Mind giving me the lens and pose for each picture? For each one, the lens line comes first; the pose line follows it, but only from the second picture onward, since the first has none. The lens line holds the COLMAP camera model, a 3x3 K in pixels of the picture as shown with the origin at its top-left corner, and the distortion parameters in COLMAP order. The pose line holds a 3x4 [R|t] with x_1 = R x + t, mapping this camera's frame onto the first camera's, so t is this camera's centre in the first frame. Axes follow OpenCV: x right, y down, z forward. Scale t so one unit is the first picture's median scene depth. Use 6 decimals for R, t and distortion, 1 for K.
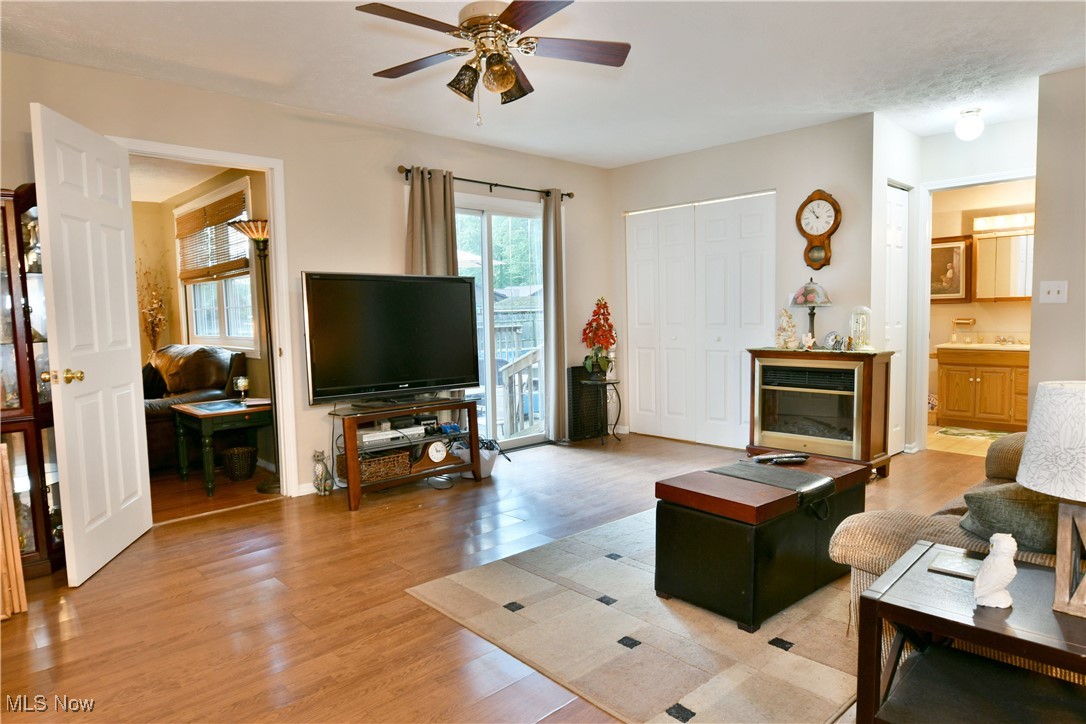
lens RADIAL K [[662.3, 0, 540.9], [0, 662.3, 367.1], [0, 0, 1]] dist [-0.010958, -0.008518]
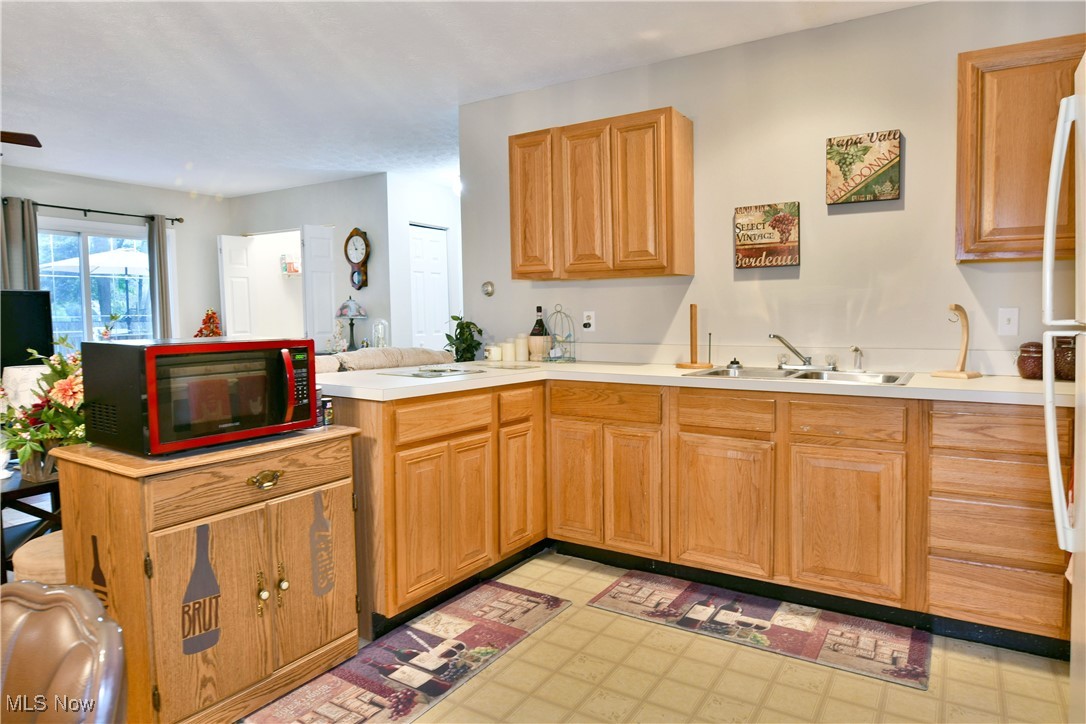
lens RADIAL K [[662.3, 0, 542.0], [0, 662.3, 362.8], [0, 0, 1]] dist [-0.010958, -0.008518]
pose [[0.967107, -0.008215, 0.254239, 0.438823], [0.011911, 0.999845, -0.013003, 0.014462], [-0.254093, 0.015603, 0.967054, -0.329185]]
